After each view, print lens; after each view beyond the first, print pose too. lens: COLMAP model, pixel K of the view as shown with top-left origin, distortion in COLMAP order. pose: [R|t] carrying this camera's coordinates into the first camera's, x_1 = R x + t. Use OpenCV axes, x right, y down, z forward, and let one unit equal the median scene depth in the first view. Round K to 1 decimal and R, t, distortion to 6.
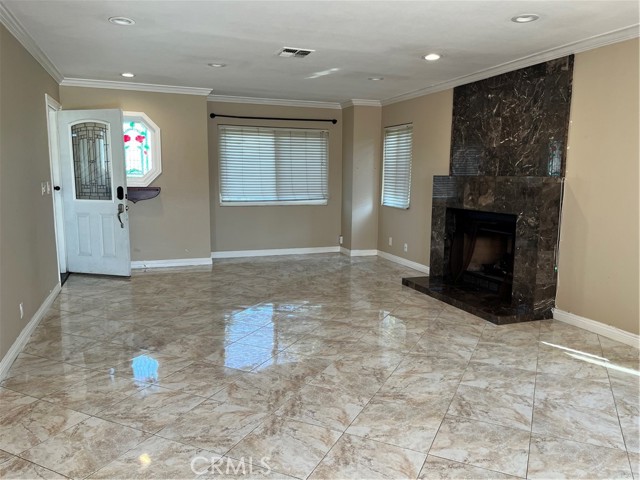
lens RADIAL K [[485.7, 0, 324.3], [0, 485.7, 240.6], [0, 0, 1]] dist [0.073889, -0.102886]
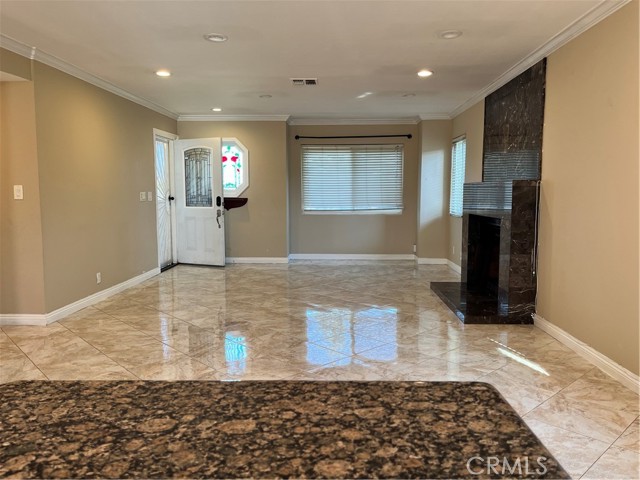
lens RADIAL K [[485.7, 0, 324.3], [0, 485.7, 240.6], [0, 0, 1]] dist [0.073889, -0.102886]
pose [[0.925573, 0.027461, -0.377571, 0.359386], [-0.041737, 0.998688, -0.029680, 0.030764], [0.376261, 0.043230, 0.925505, -0.058830]]
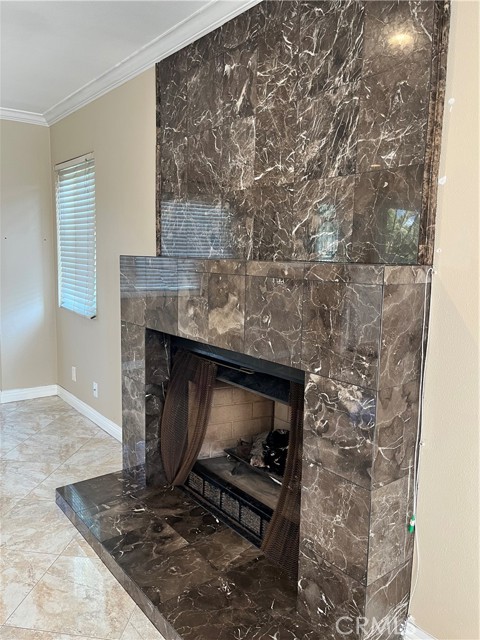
lens RADIAL K [[485.7, 0, 240.0], [0, 485.7, 320.0], [0, 0, 1]] dist [0.073889, -0.102886]
pose [[0.952712, -0.032167, 0.302169, 0.198727], [0.031111, 0.999481, 0.008307, -0.076718], [-0.302279, 0.001486, 0.953218, 0.555249]]
